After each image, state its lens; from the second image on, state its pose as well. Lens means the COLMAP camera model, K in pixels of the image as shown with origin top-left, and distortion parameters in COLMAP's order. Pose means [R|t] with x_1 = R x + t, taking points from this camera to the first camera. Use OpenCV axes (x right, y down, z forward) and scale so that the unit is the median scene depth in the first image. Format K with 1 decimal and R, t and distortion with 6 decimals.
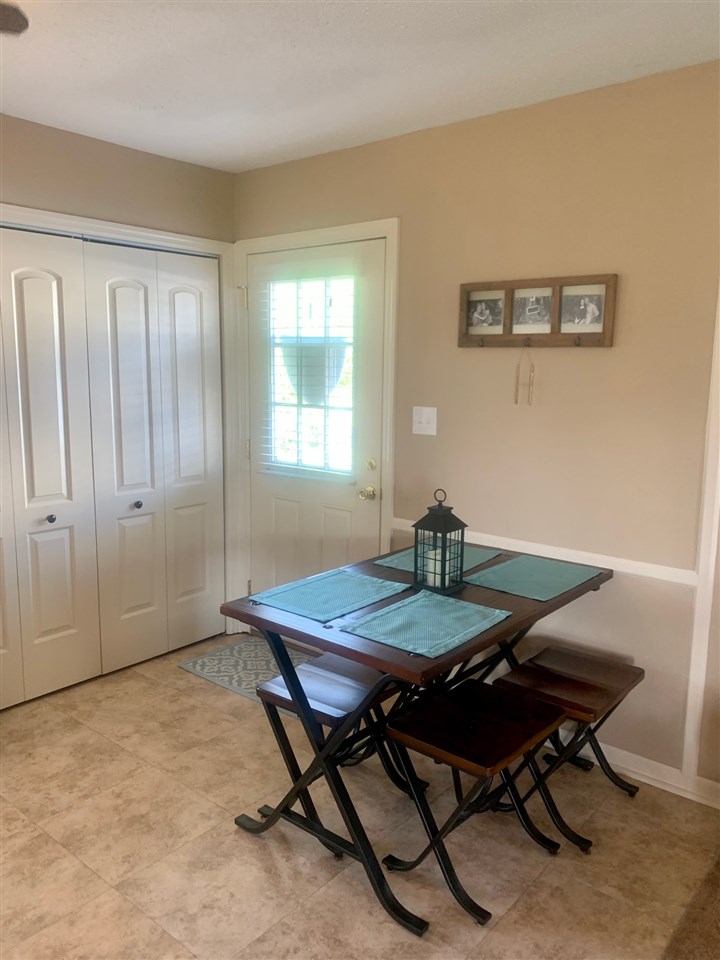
lens RADIAL K [[737.3, 0, 360.0], [0, 737.3, 476.4], [0, 0, 1]] dist [0.042949, -0.037883]
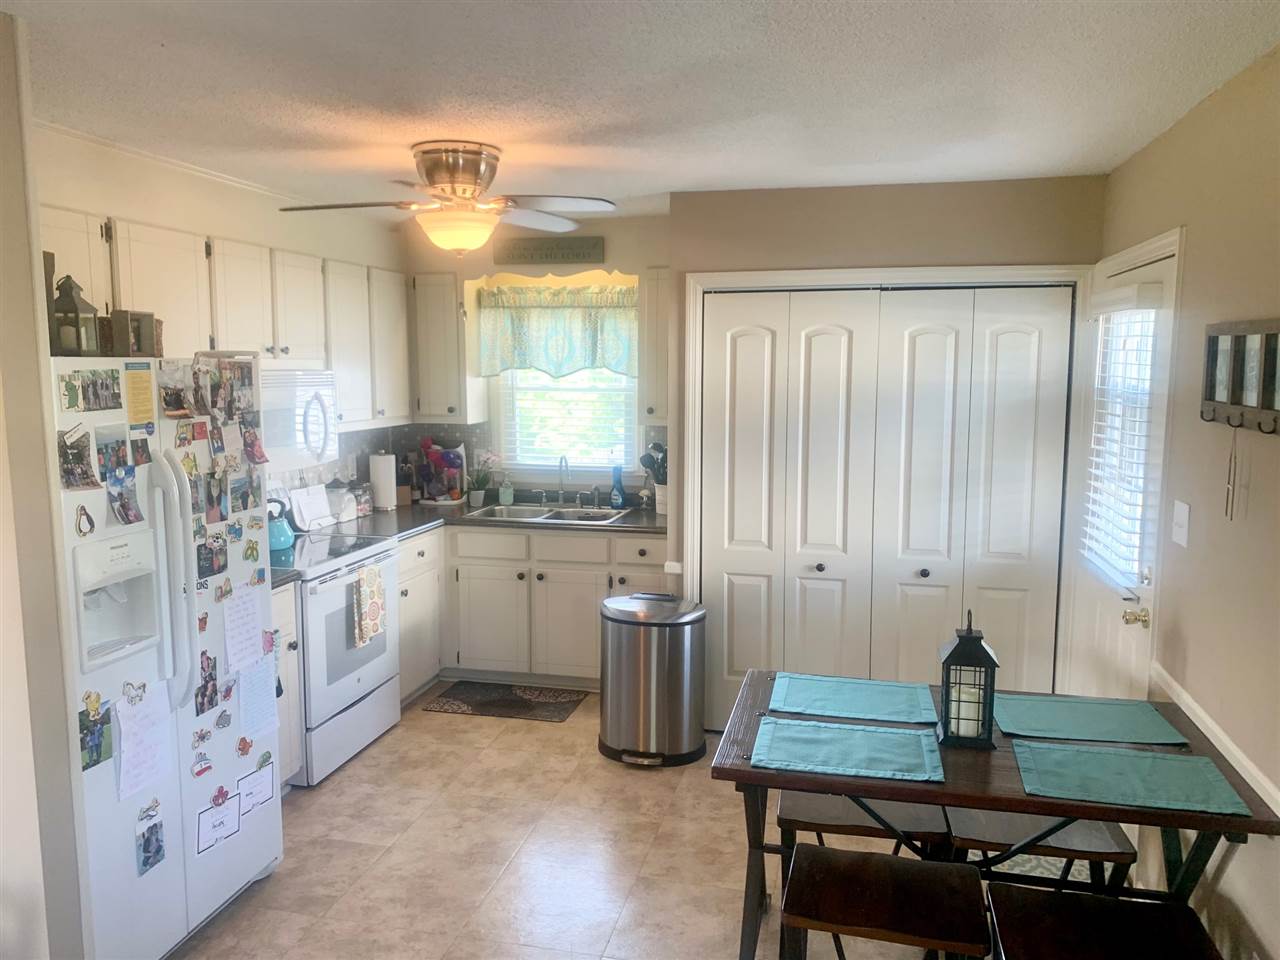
lens RADIAL K [[983.1, 0, 640.1], [0, 983.1, 480.6], [0, 0, 1]] dist [0.042949, -0.037883]
pose [[0.454034, 0.104146, -0.884877, 0.629106], [-0.136938, 0.989502, 0.046197, -0.086125], [0.880398, 0.100198, 0.463529, 0.147014]]
